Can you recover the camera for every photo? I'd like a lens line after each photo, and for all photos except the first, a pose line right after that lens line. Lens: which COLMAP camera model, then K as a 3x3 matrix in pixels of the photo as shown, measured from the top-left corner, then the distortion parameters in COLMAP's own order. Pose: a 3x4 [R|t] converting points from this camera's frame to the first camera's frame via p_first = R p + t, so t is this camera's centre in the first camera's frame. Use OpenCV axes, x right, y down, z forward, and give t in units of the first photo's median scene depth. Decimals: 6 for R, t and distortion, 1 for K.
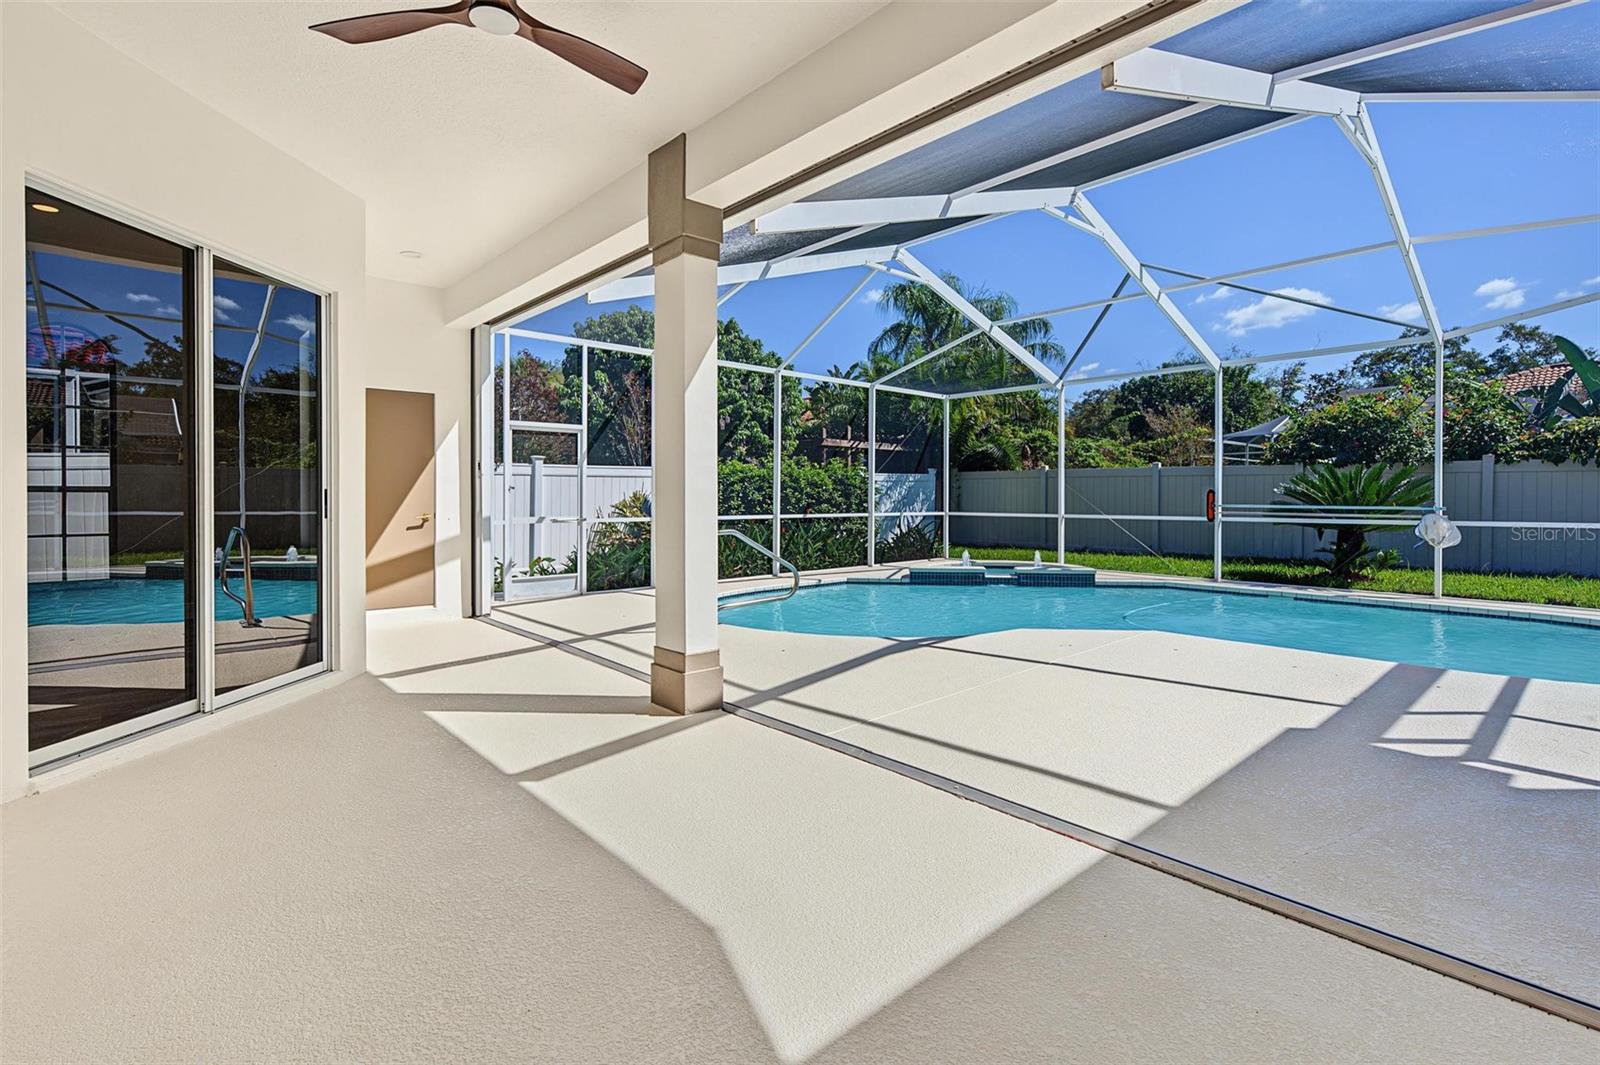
lens RADIAL K [[747.1, 0, 791.7], [0, 747.1, 500.9], [0, 0, 1]] dist [0.002528, -0.000649]
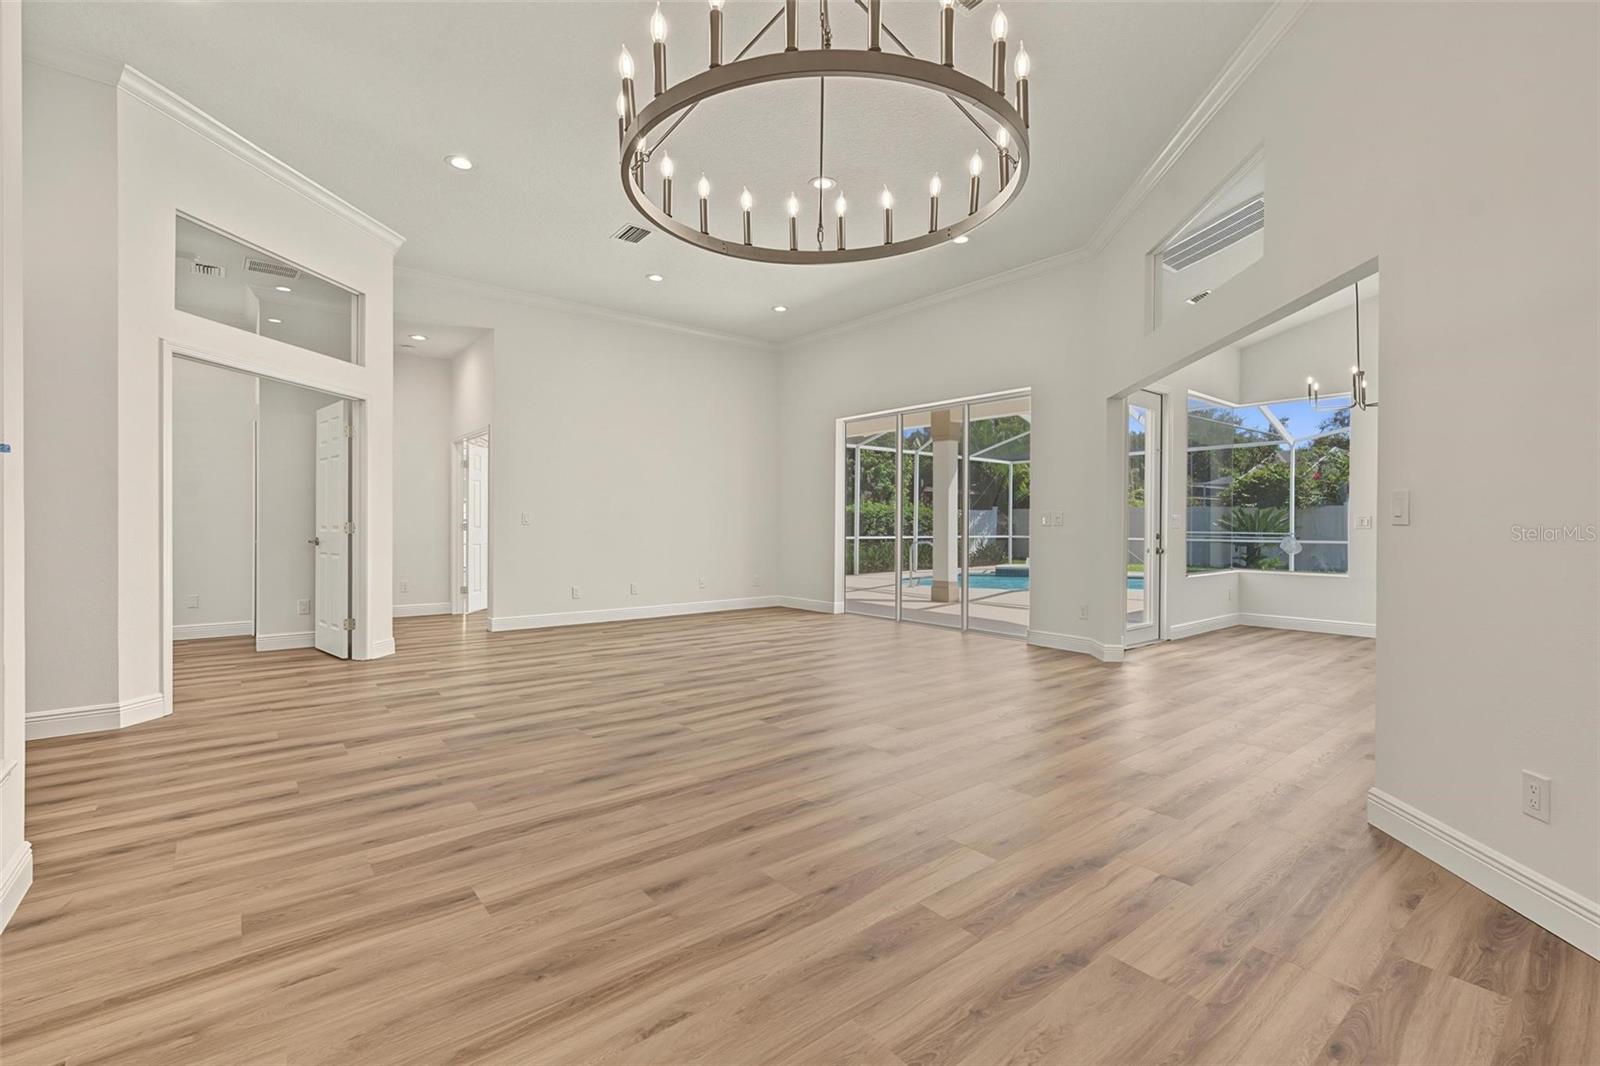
lens RADIAL K [[705.3, 0, 790.2], [0, 705.3, 529.7], [0, 0, 1]] dist [-0.001153, -0.001333]
pose [[0.998707, 0.004845, -0.050599, -0.240588], [-0.004770, 0.999987, 0.001612, 0.002955], [0.050606, -0.001368, 0.998718, -0.670776]]
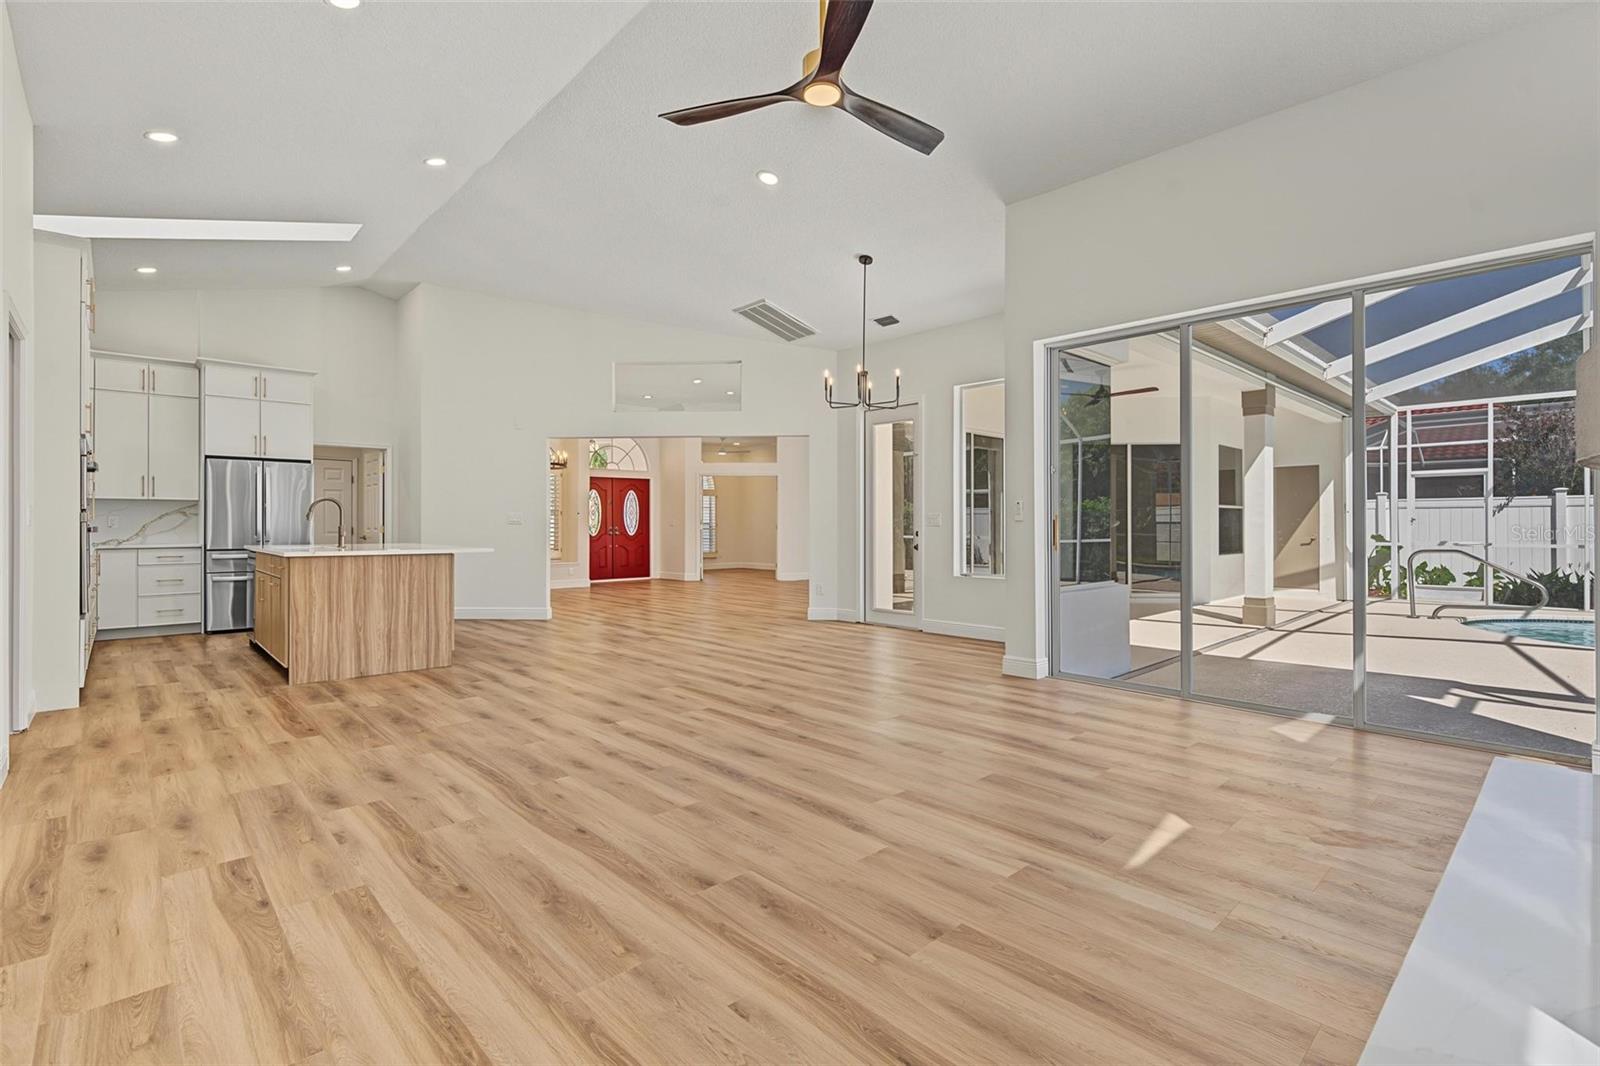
lens RADIAL K [[725.4, 0, 792.3], [0, 725.4, 528.3], [0, 0, 1]] dist [0.002937, -0.001342]
pose [[0.014126, 0.004286, -0.999891, 0.788695], [-0.005933, 0.999974, 0.004202, 0.000732], [0.999883, 0.005873, 0.014151, -0.144967]]
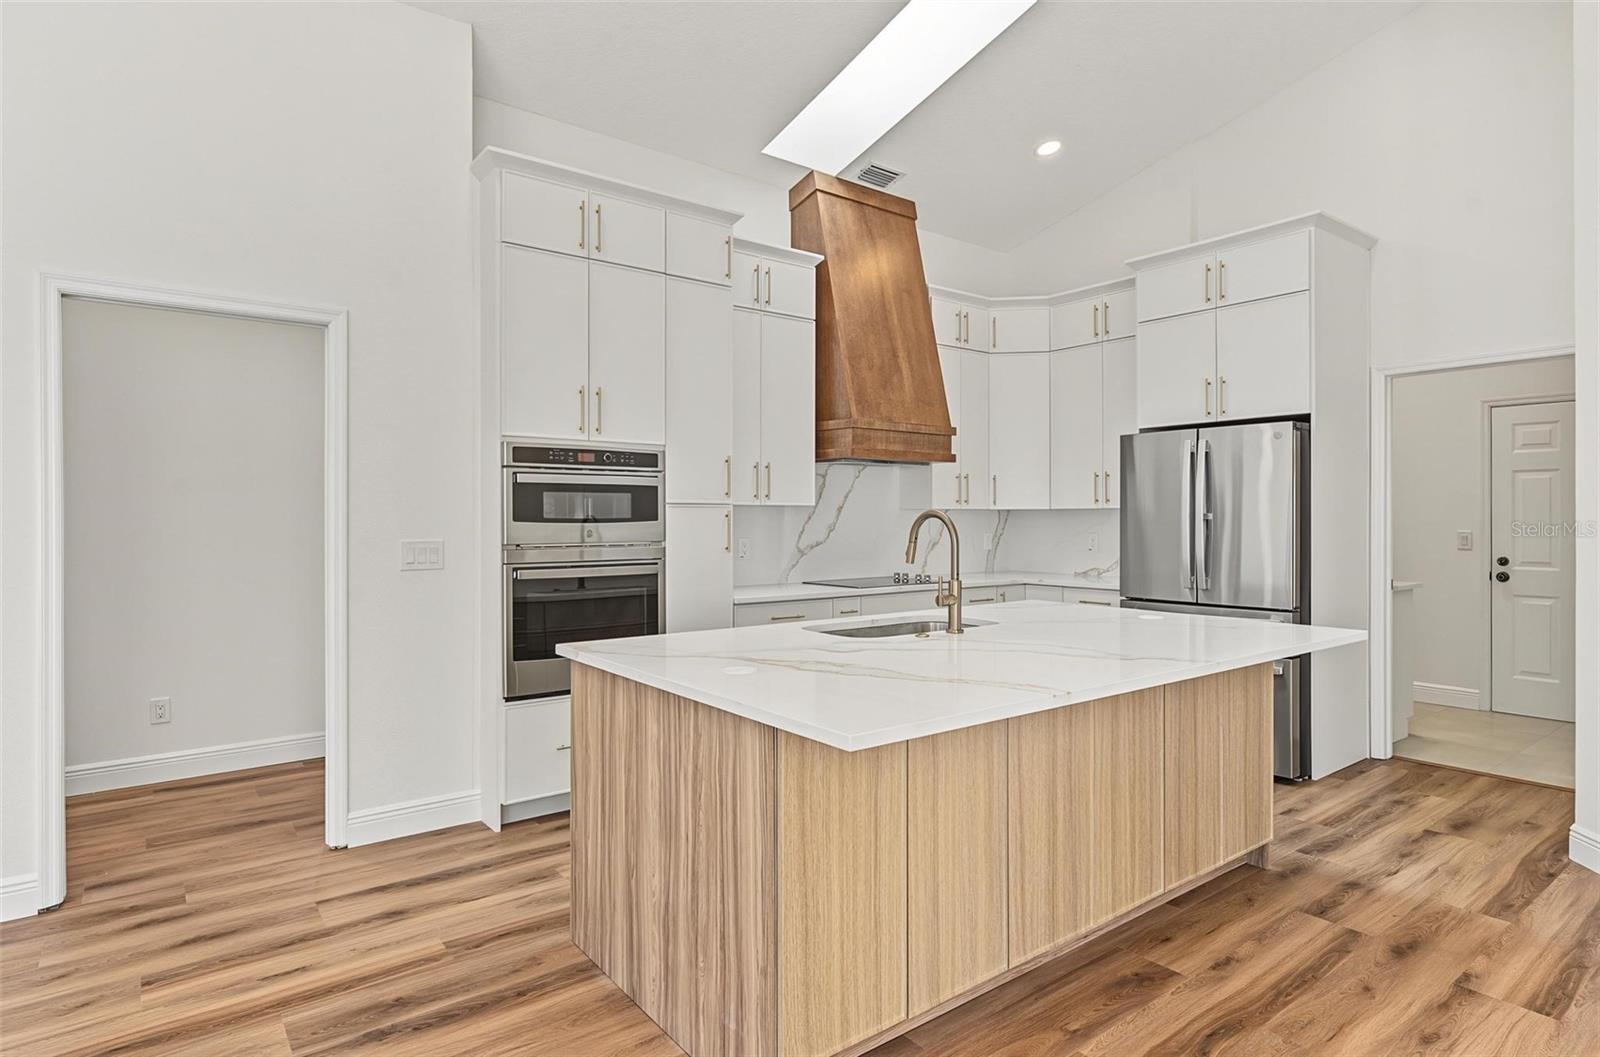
lens RADIAL K [[863.3, 0, 791.1], [0, 863.3, 521.0], [0, 0, 1]] dist [0.002842, -0.000213]
pose [[-0.997053, 0.001218, 0.076711, 0.219300], [0.001977, 0.999950, 0.009819, -0.018973], [-0.076696, 0.009942, -0.997005, -0.217743]]
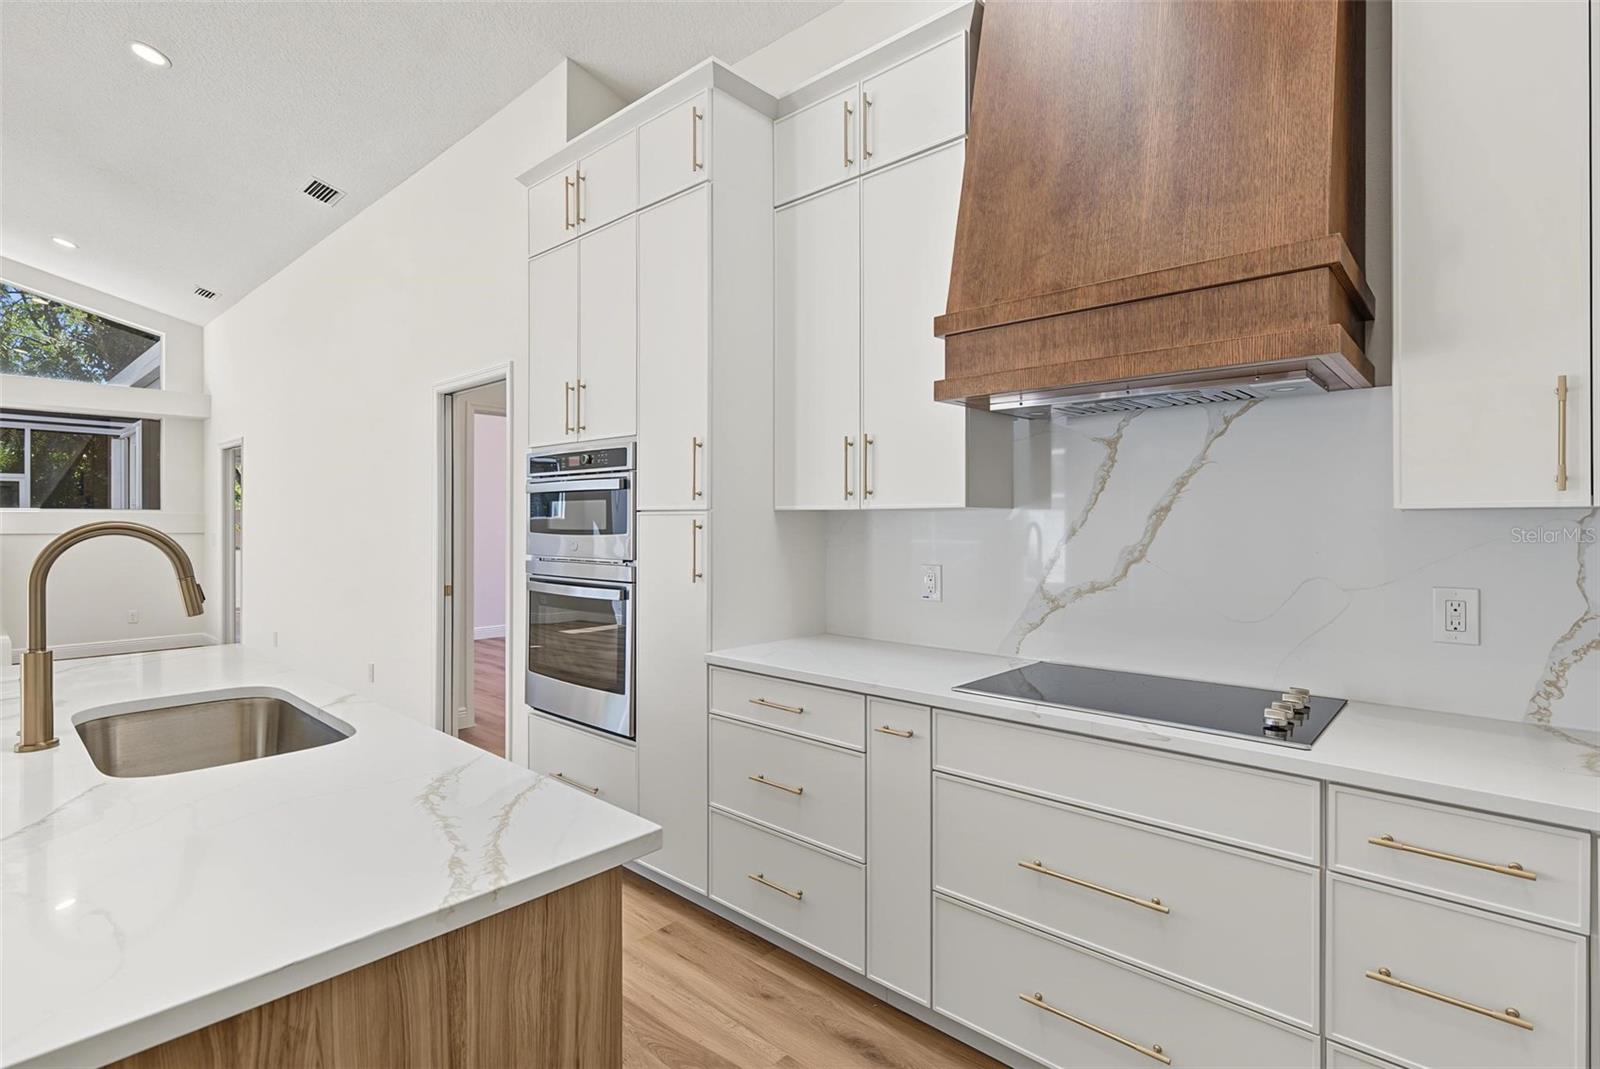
lens RADIAL K [[768.4, 0, 793.5], [0, 768.4, 523.8], [0, 0, 1]] dist [-0.001132, 0.001611]
pose [[-0.105110, -0.001291, 0.994460, 0.036540], [0.005189, 0.999985, 0.001846, -0.018960], [-0.994447, 0.005355, -0.105102, -0.626897]]
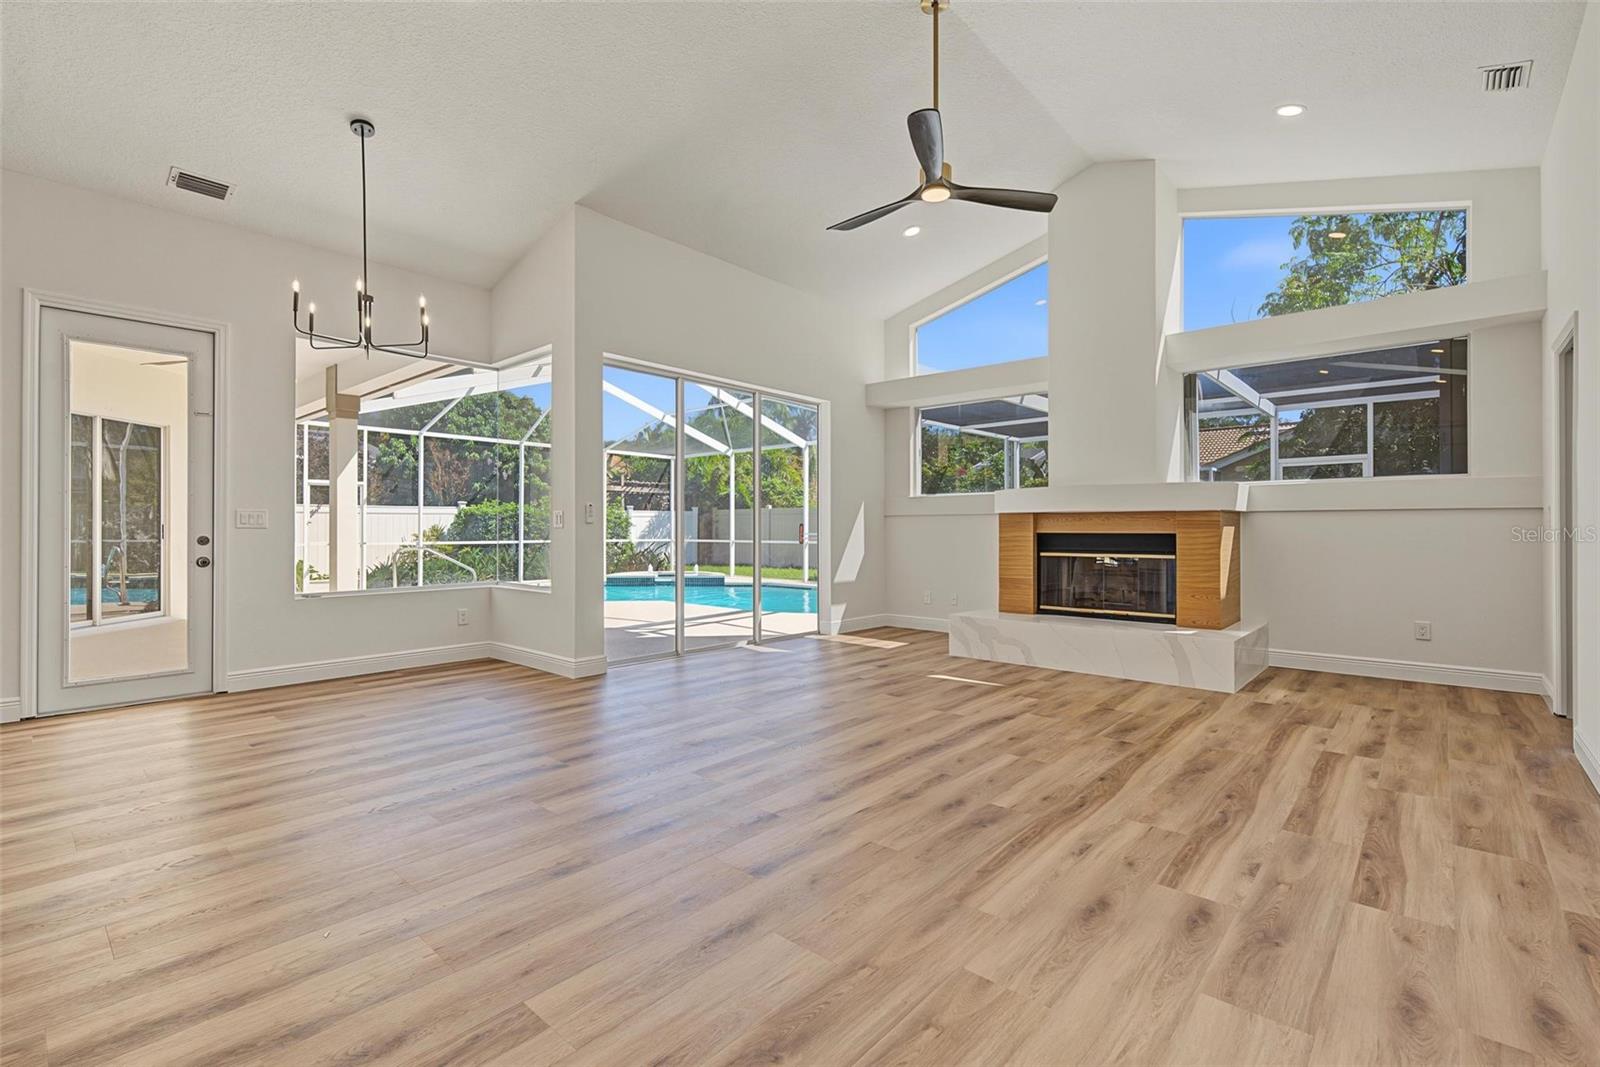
lens RADIAL K [[725.4, 0, 792.0], [0, 725.4, 523.4], [0, 0, 1]] dist [0.002937, -0.001342]
pose [[0.994327, 0.000207, 0.106368, 0.379423], [0.001196, 0.999913, -0.013130, 0.004217], [-0.106361, 0.013183, 0.994240, -0.499420]]
